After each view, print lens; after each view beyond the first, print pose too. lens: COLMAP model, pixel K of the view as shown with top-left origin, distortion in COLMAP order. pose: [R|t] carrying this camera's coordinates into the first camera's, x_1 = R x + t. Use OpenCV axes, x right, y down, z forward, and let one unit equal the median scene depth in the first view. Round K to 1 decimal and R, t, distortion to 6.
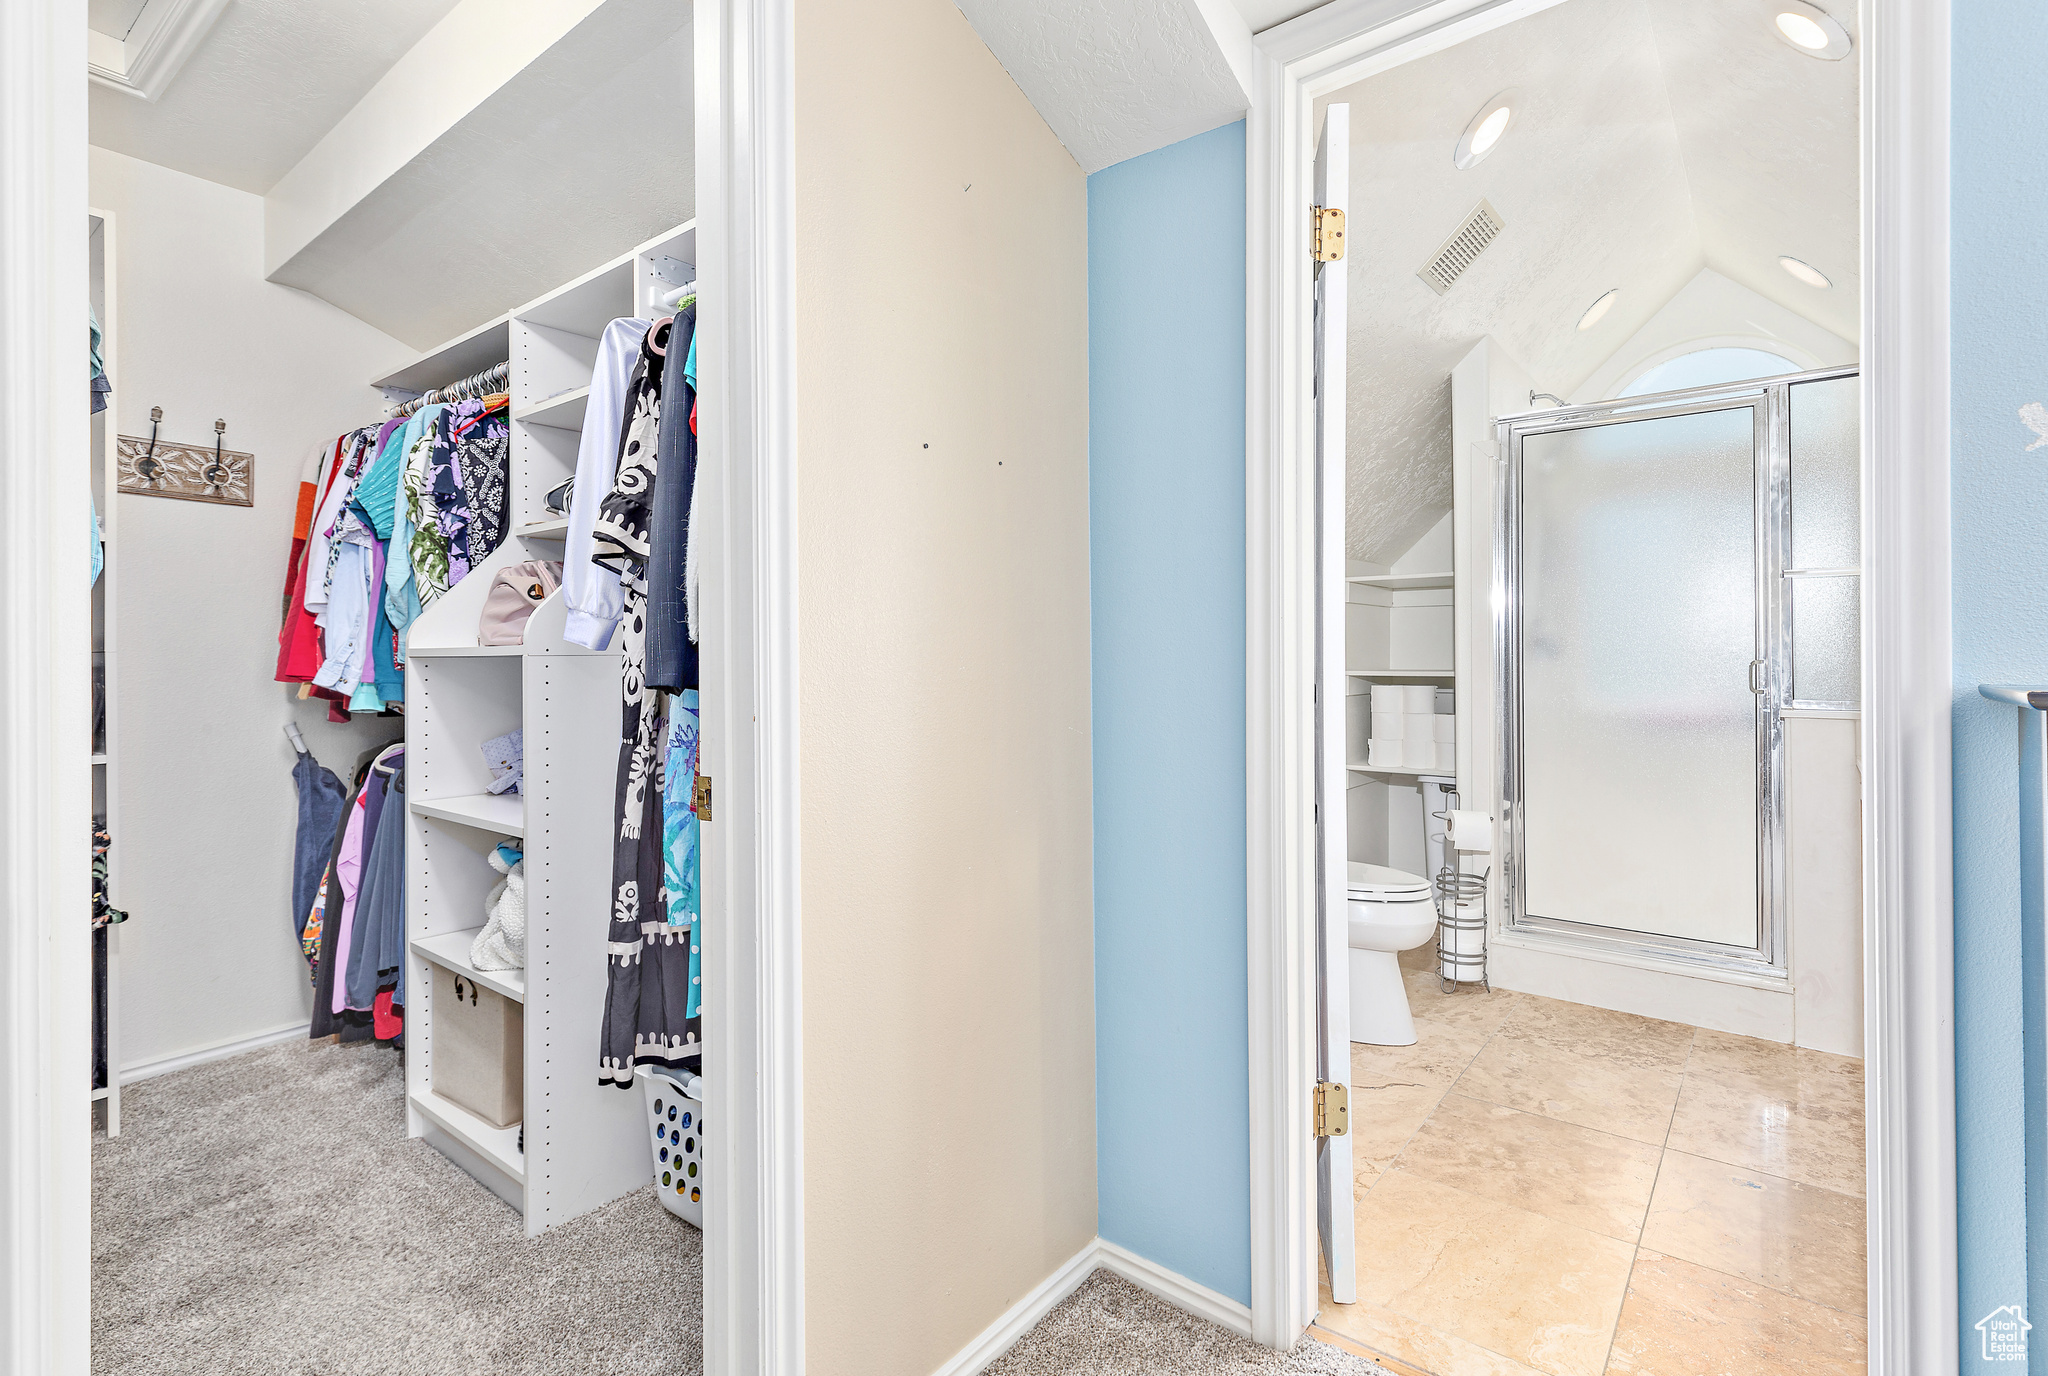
lens RADIAL K [[965.2, 0, 1020.3], [0, 965.2, 654.6], [0, 0, 1]] dist [-0.000753, -0.000610]
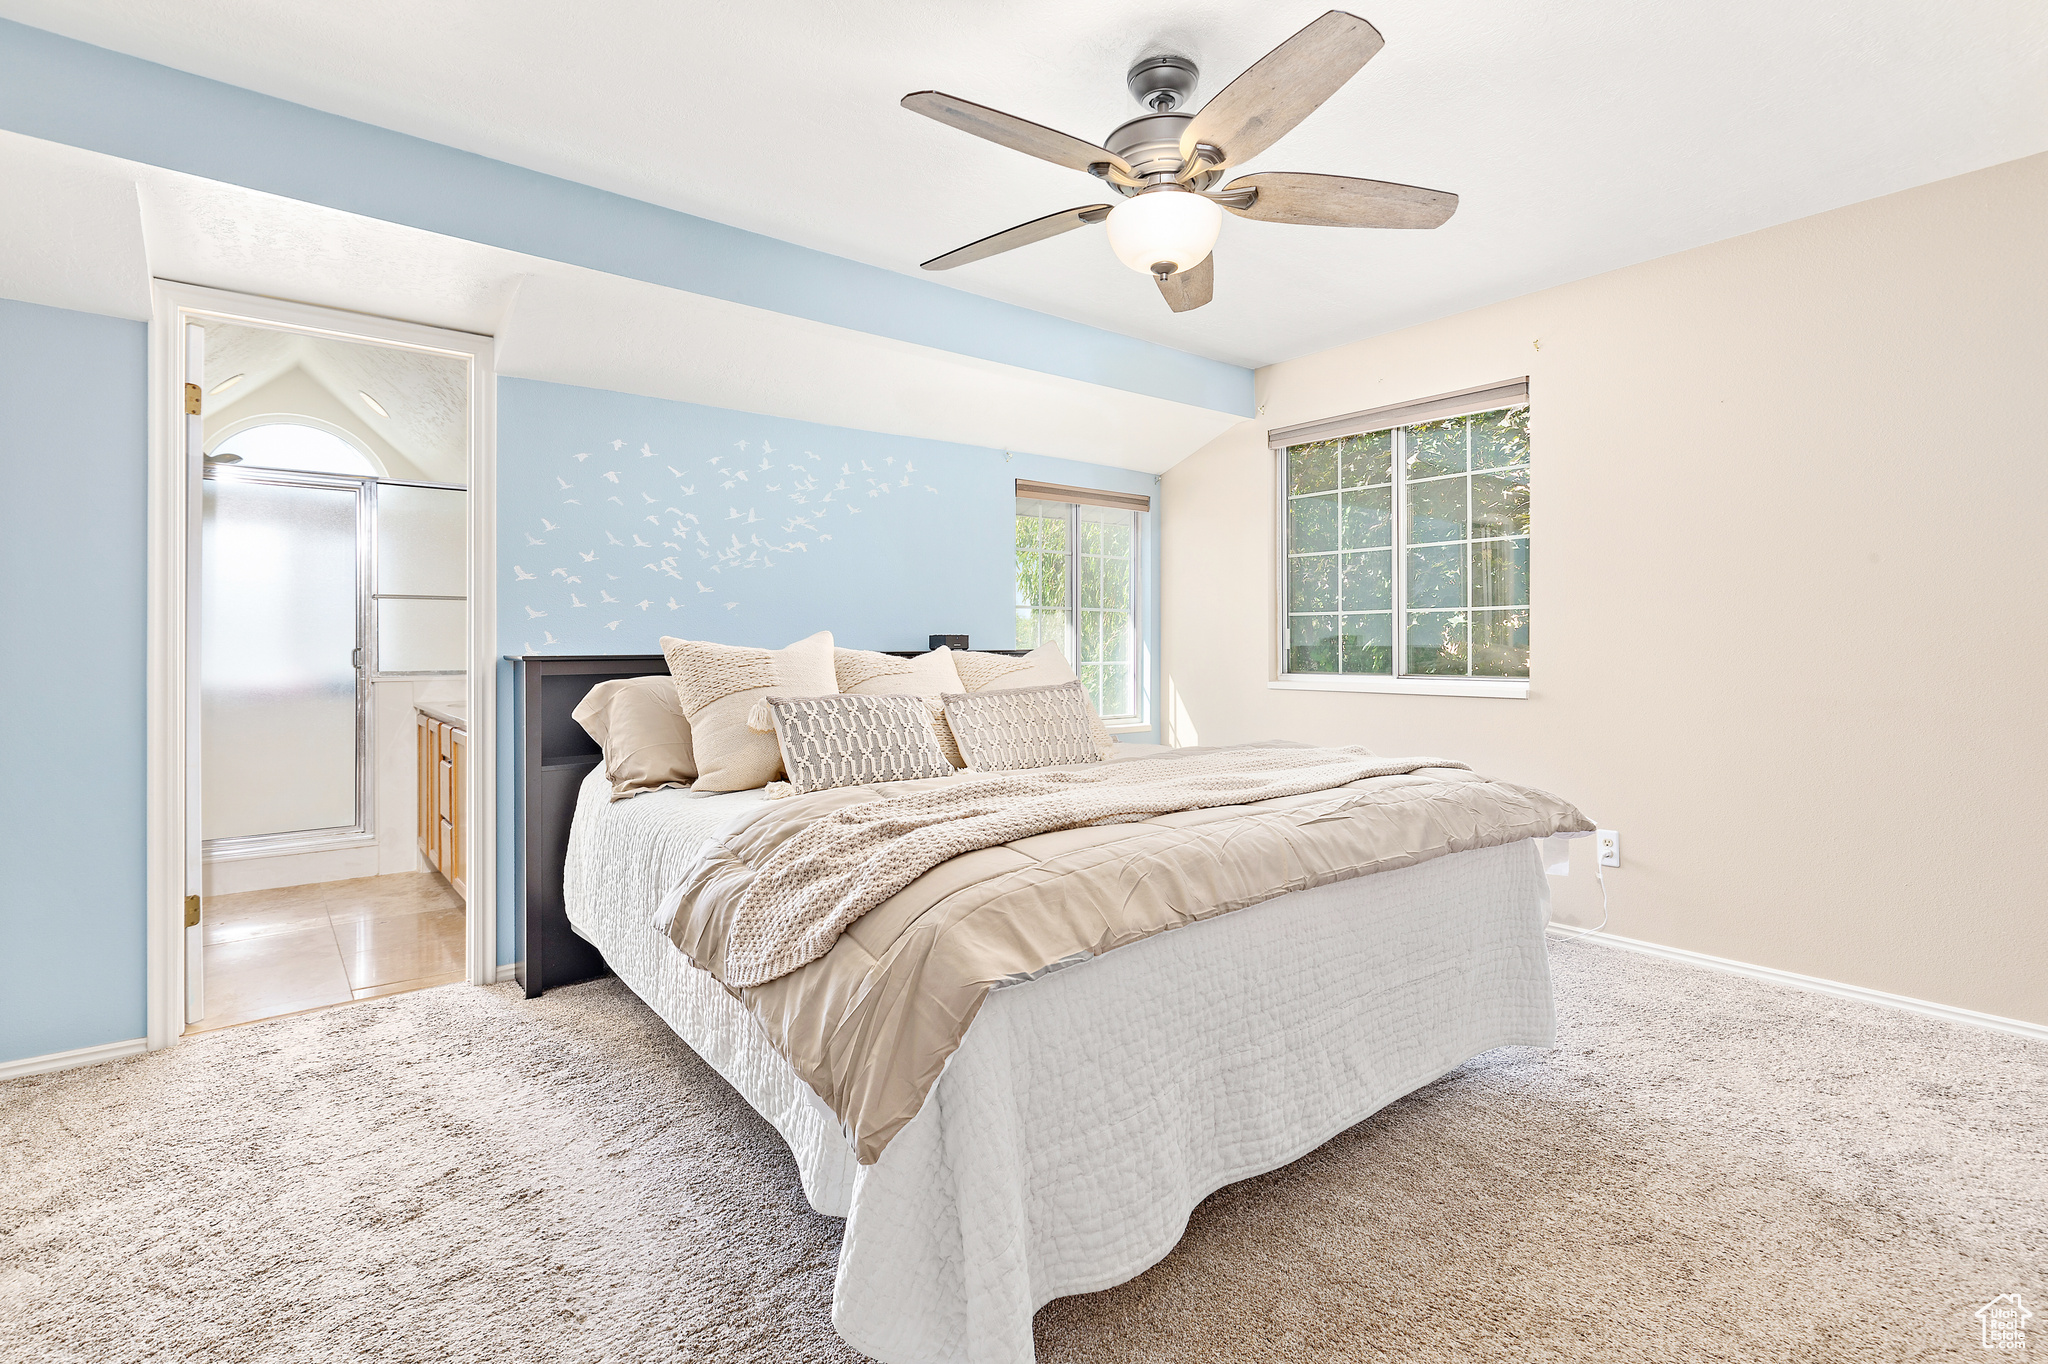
lens RADIAL K [[949.5, 0, 1044.4], [0, 949.5, 655.9], [0, 0, 1]] dist [0.001482, -0.000004]
pose [[0.193840, -0.005539, 0.981018, -0.533215], [-0.004889, 0.999966, 0.006612, 0.000515], [-0.981021, -0.006077, 0.193806, -0.416197]]
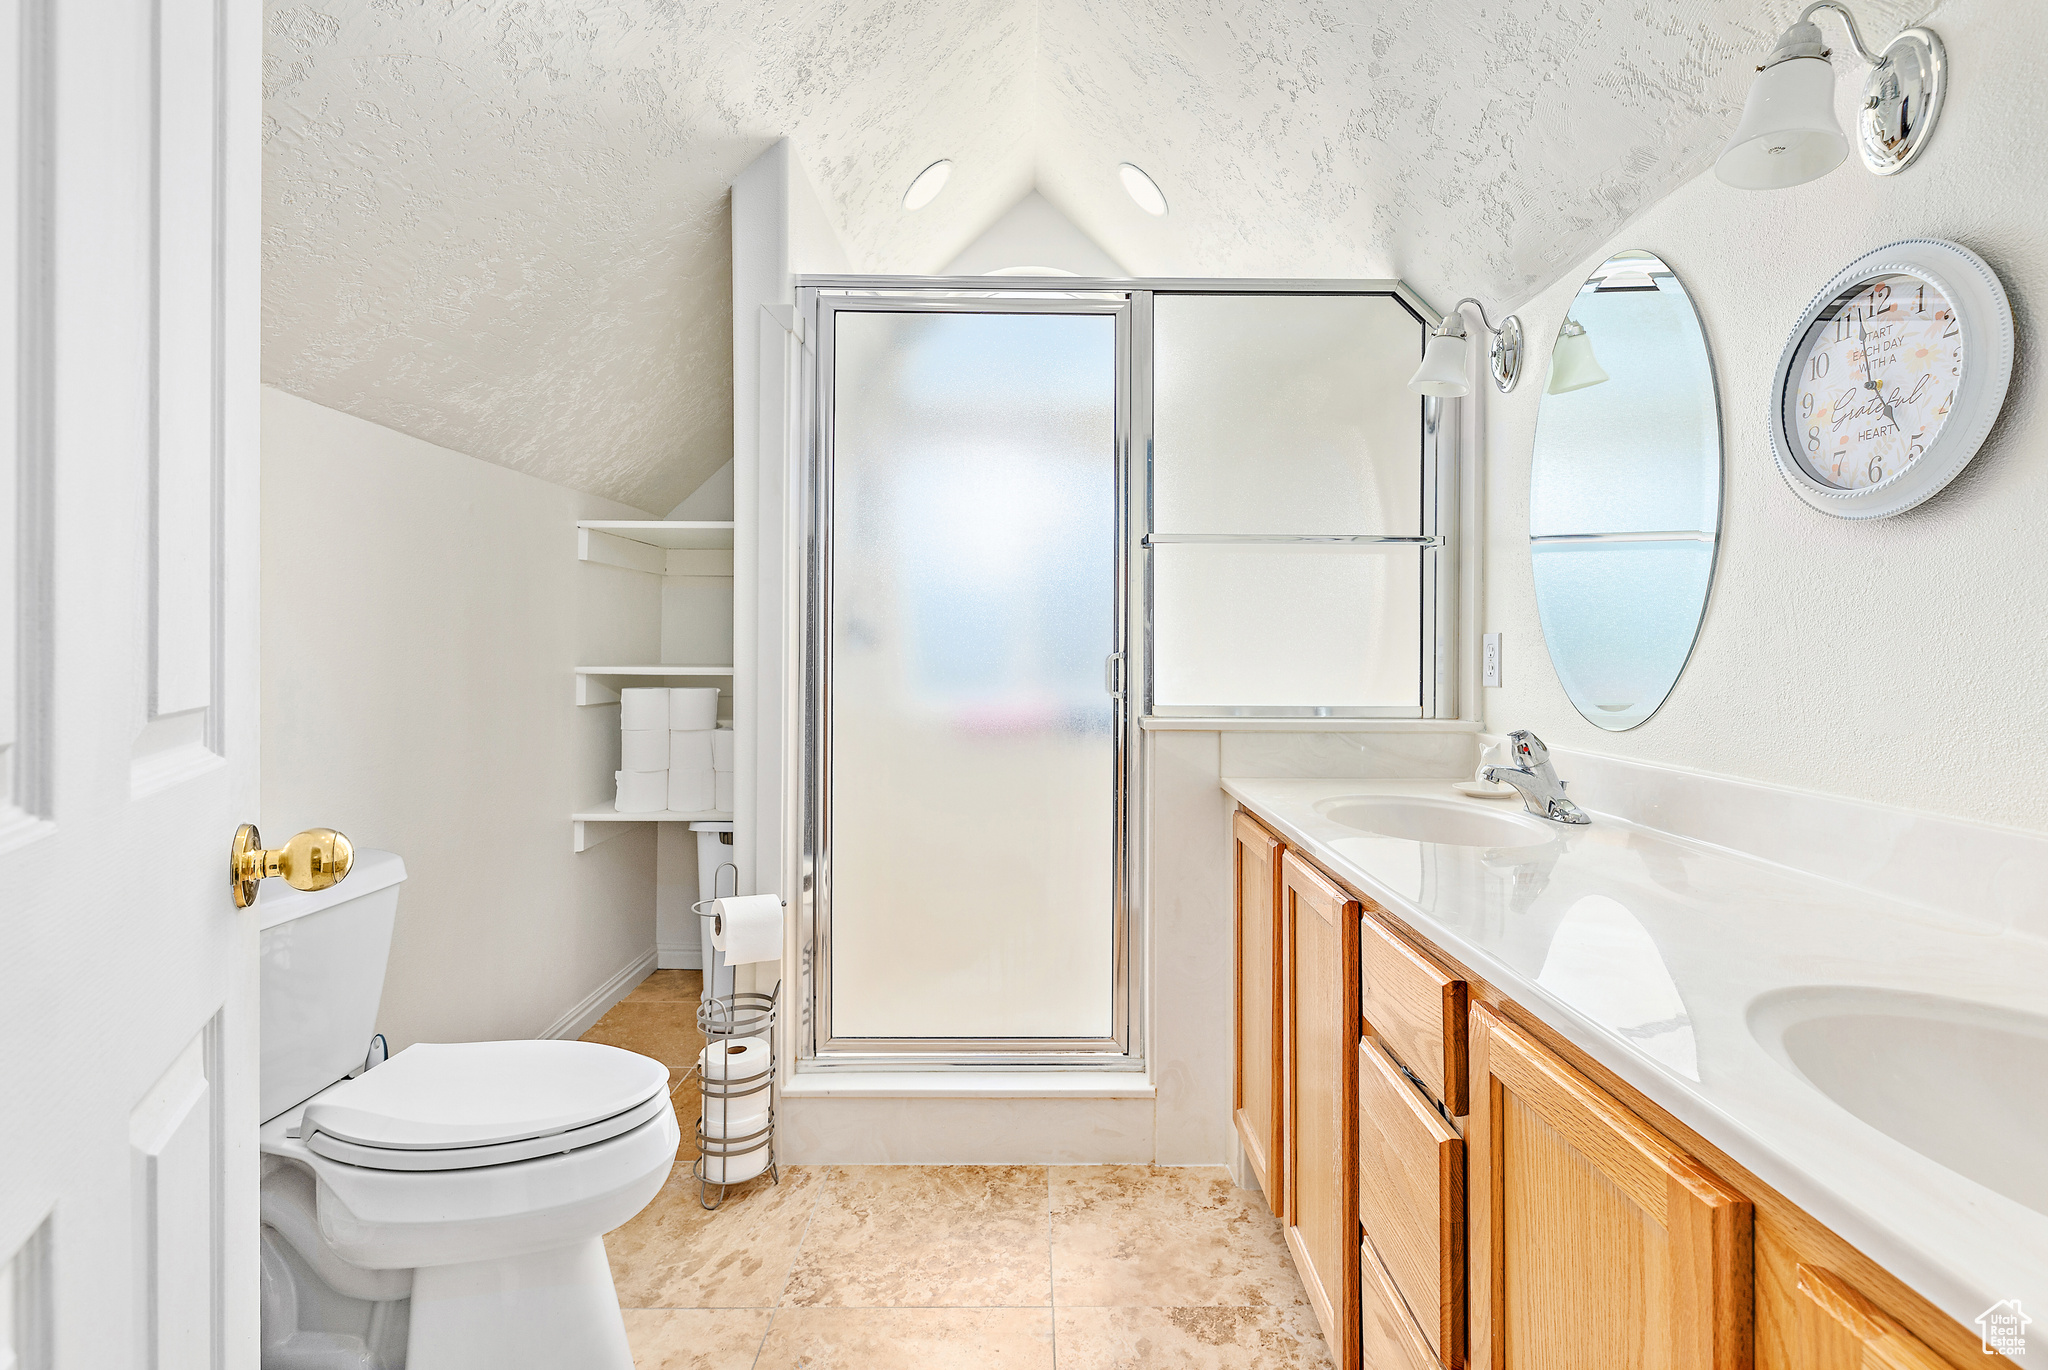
lens RADIAL K [[949.5, 0, 1044.4], [0, 949.5, 658.9], [0, 0, 1]] dist [0.001482, -0.000004]
pose [[0.768577, 0.001724, 0.639754, 0.224923], [-0.010704, 0.999891, 0.010165, 0.002919], [-0.639667, -0.014660, 0.768512, 0.422197]]
